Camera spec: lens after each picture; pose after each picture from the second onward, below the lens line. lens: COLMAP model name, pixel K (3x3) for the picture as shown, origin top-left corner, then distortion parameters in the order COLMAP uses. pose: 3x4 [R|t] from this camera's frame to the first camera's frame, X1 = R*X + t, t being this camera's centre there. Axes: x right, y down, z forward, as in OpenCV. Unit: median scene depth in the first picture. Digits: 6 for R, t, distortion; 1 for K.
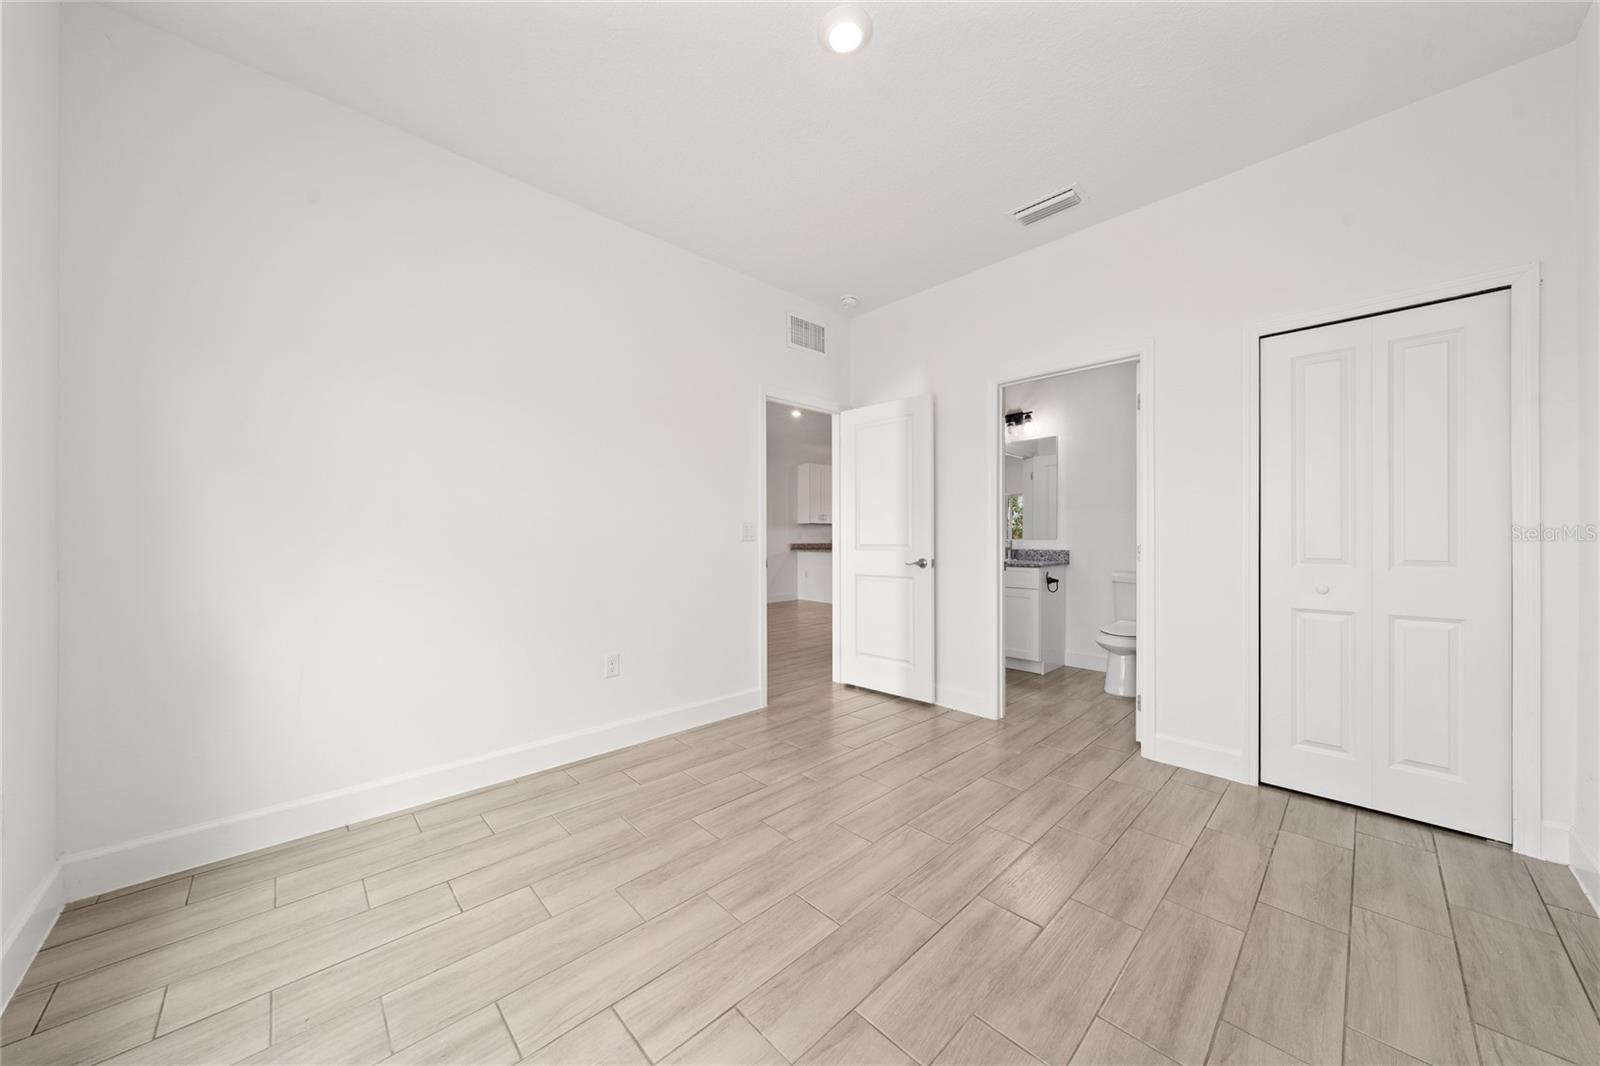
lens RADIAL K [[548.0, 0, 800.9], [0, 548.0, 538.5], [0, 0, 1]] dist [0.000486, 0.000029]
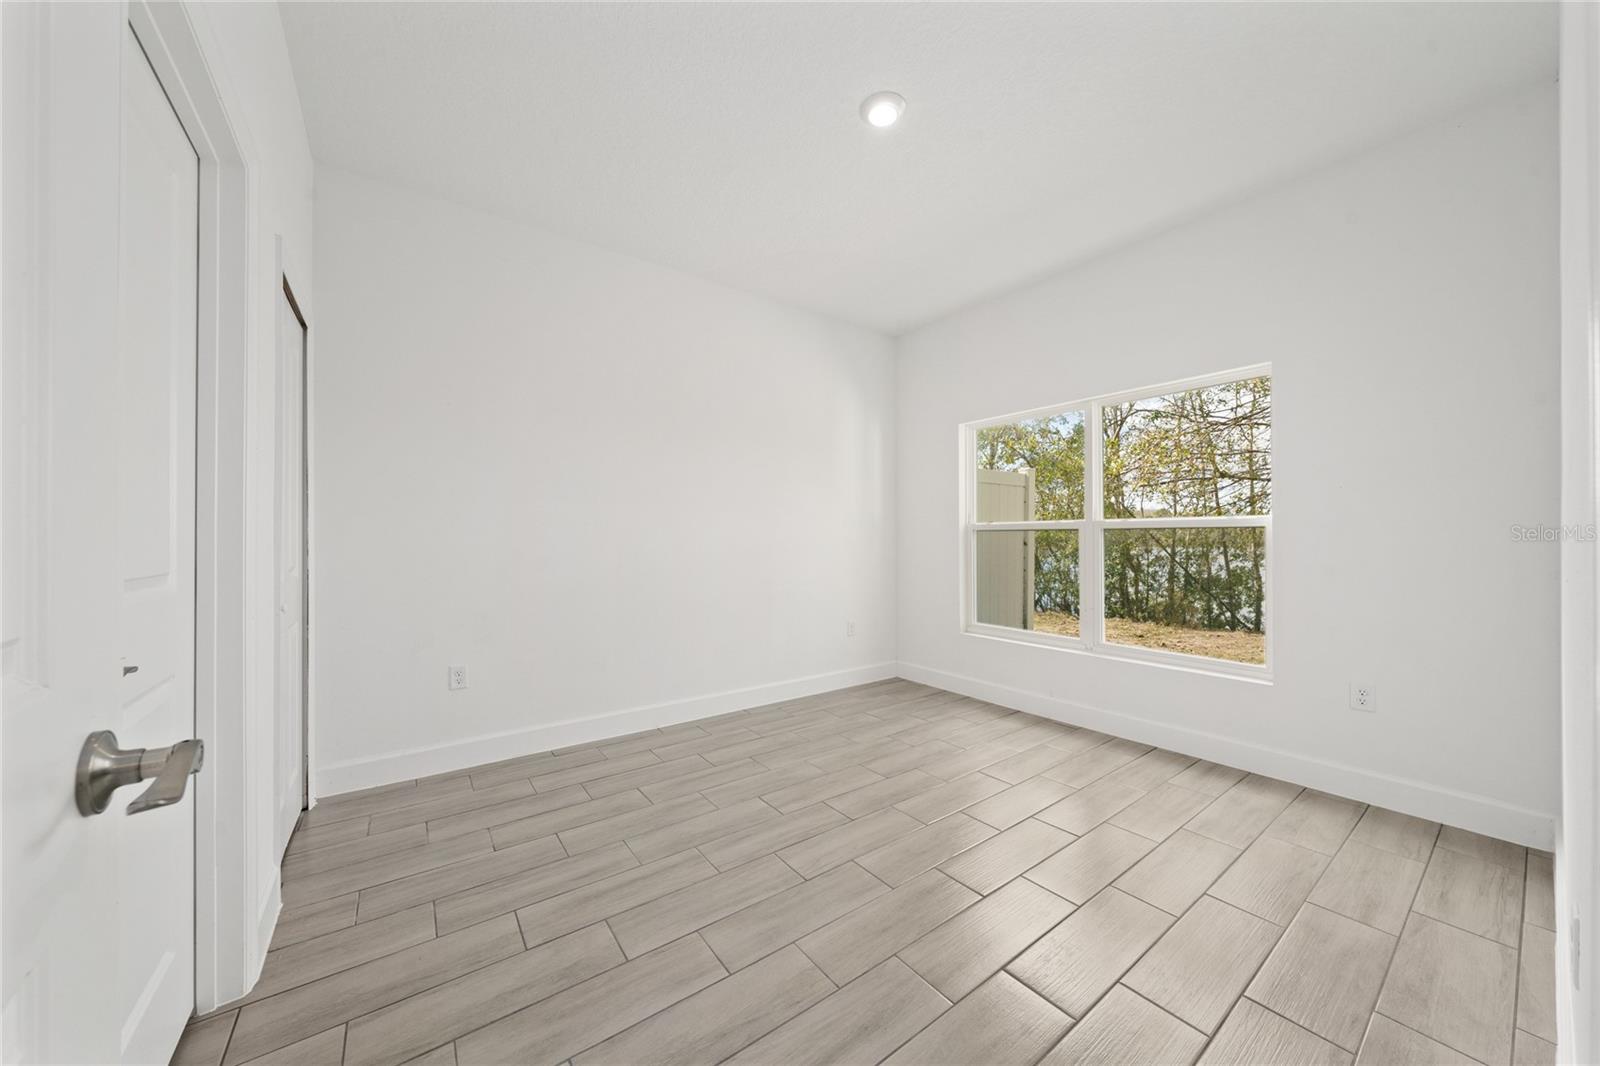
lens RADIAL K [[548.0, 0, 796.2], [0, 548.0, 537.8], [0, 0, 1]] dist [0.000486, 0.000029]
pose [[-0.990973, 0.001046, 0.134060, 0.106862], [0.000329, 0.999986, -0.005373, -0.010419], [-0.134063, -0.005281, -0.990959, 2.123686]]
